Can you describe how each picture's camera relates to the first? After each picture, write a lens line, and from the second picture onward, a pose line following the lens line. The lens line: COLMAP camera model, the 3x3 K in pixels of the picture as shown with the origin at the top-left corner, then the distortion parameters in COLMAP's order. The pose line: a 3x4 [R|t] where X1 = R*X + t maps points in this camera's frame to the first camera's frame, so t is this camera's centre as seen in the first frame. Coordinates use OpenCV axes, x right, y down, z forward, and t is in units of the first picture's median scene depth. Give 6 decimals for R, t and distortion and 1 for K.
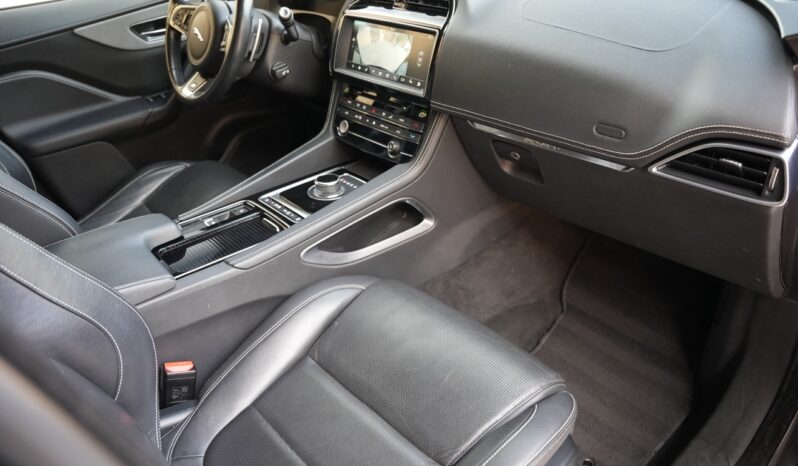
lens RADIAL K [[587.4, 0, 399.0], [0, 587.4, 233.0], [0, 0, 1]] dist [-0.175533, 0.097065]
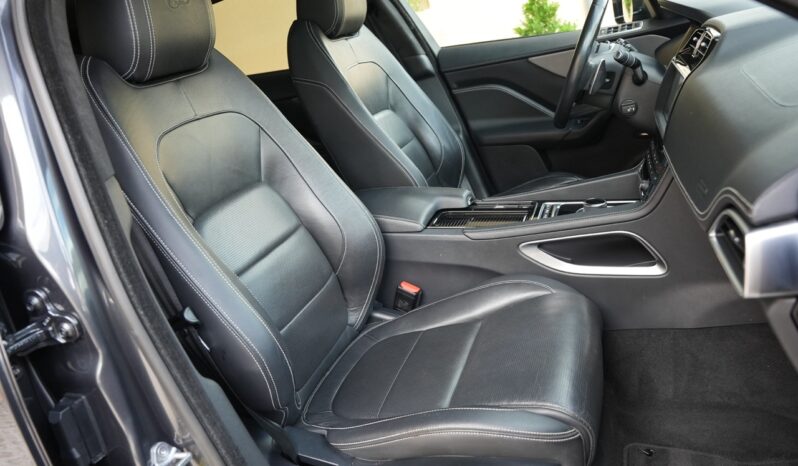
lens RADIAL K [[587.4, 0, 399.0], [0, 587.4, 233.0], [0, 0, 1]] dist [-0.175533, 0.097065]
pose [[0.504938, 0.270643, -0.819628, 0.614678], [-0.324409, 0.939457, 0.110356, -0.036923], [0.799873, 0.210172, 0.562167, 0.092008]]
